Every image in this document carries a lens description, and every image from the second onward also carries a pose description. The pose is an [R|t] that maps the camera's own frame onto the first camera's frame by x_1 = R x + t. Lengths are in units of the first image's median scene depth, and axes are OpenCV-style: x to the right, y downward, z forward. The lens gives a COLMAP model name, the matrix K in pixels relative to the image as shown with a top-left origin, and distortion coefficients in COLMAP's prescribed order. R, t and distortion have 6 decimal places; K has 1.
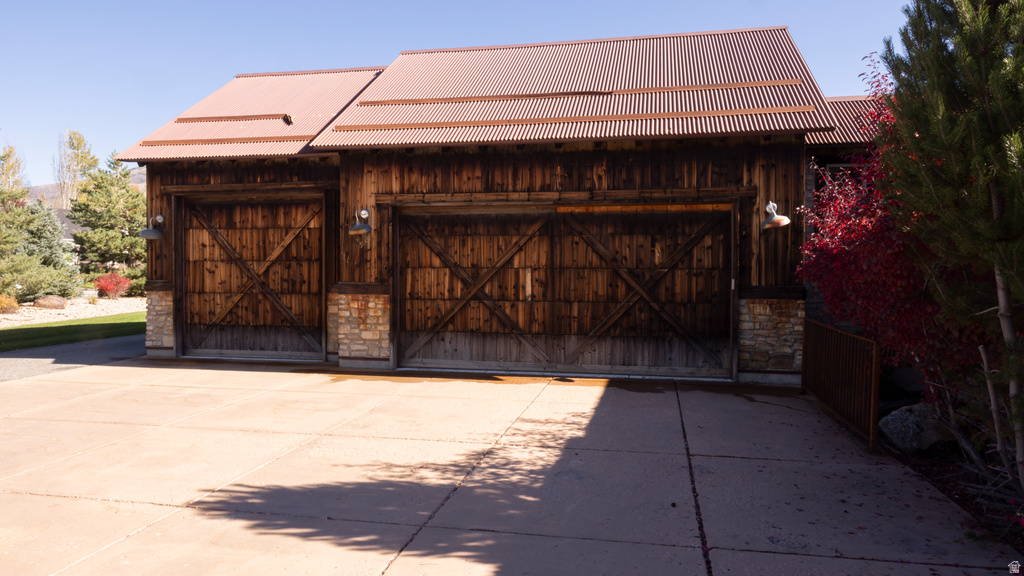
lens RADIAL K [[687.3, 0, 511.6], [0, 687.3, 286.3], [0, 0, 1]] dist [-0.006385, 0.003572]
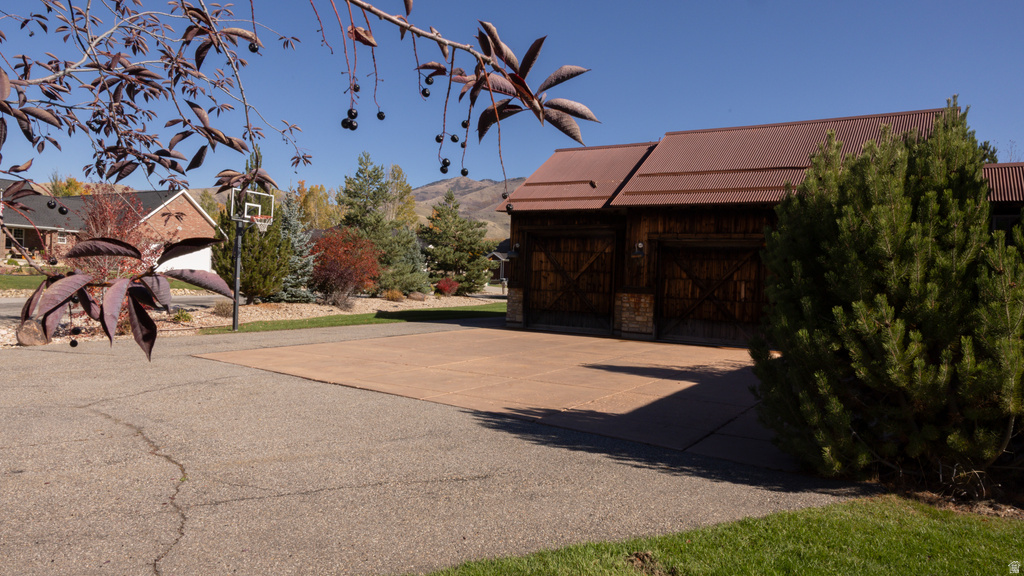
lens RADIAL K [[687.3, 0, 512.4], [0, 687.3, 286.0], [0, 0, 1]] dist [-0.006385, 0.003572]
pose [[0.935161, 0.034519, -0.352537, 0.082050], [-0.042472, 0.998987, -0.014846, 0.029991], [0.351668, 0.028856, 0.935680, -0.641172]]
